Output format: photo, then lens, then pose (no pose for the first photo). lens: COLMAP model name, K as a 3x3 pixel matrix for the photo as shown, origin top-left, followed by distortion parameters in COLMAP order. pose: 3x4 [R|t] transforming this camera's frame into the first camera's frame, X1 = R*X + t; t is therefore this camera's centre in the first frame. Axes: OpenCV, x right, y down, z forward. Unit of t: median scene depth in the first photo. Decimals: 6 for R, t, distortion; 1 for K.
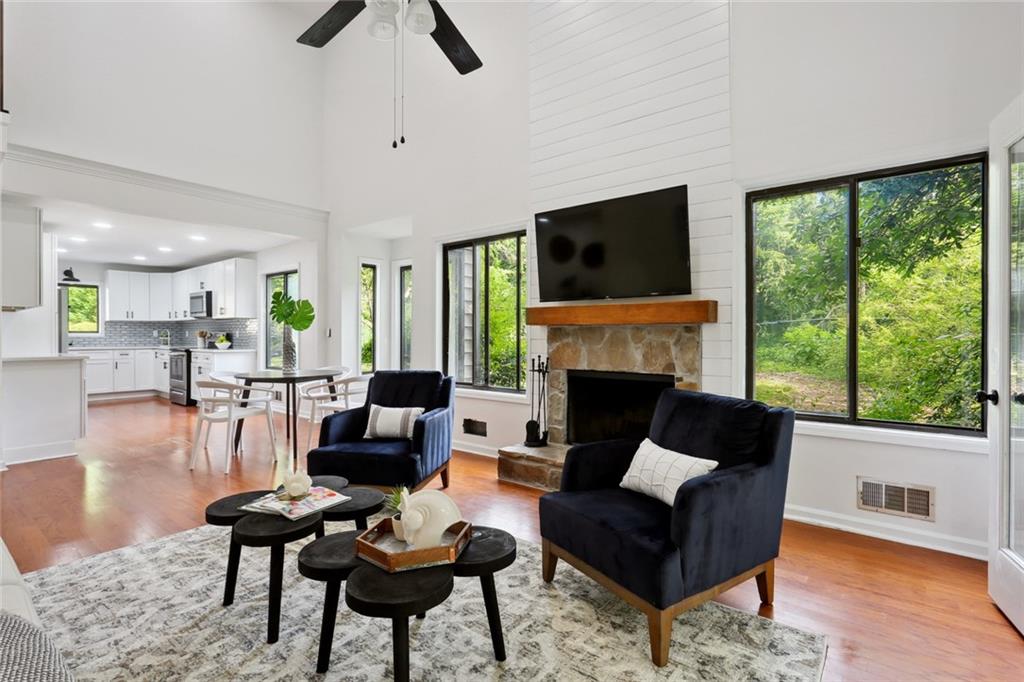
lens RADIAL K [[486.4, 0, 521.0], [0, 486.4, 337.1], [0, 0, 1]] dist [-0.009523, 0.000041]
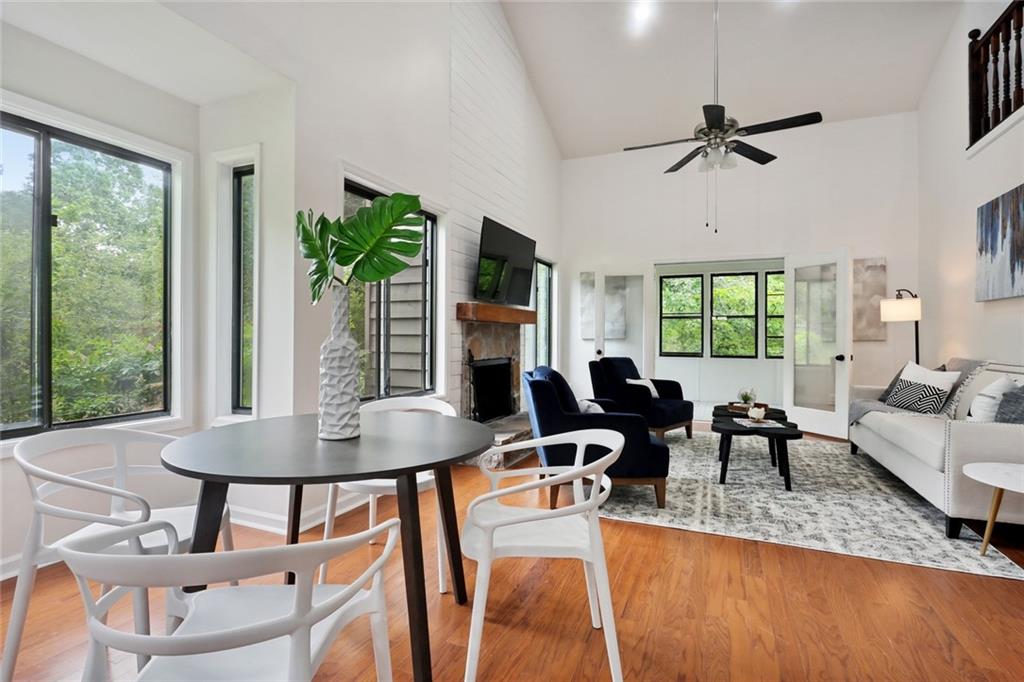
lens RADIAL K [[499.5, 0, 514.5], [0, 499.5, 335.6], [0, 0, 1]] dist [-0.002705, -0.000466]
pose [[-0.267296, -0.000124, 0.963614, -1.150385], [-0.002305, 0.999997, -0.000511, 0.010347], [-0.963612, -0.002358, -0.267296, 1.355087]]
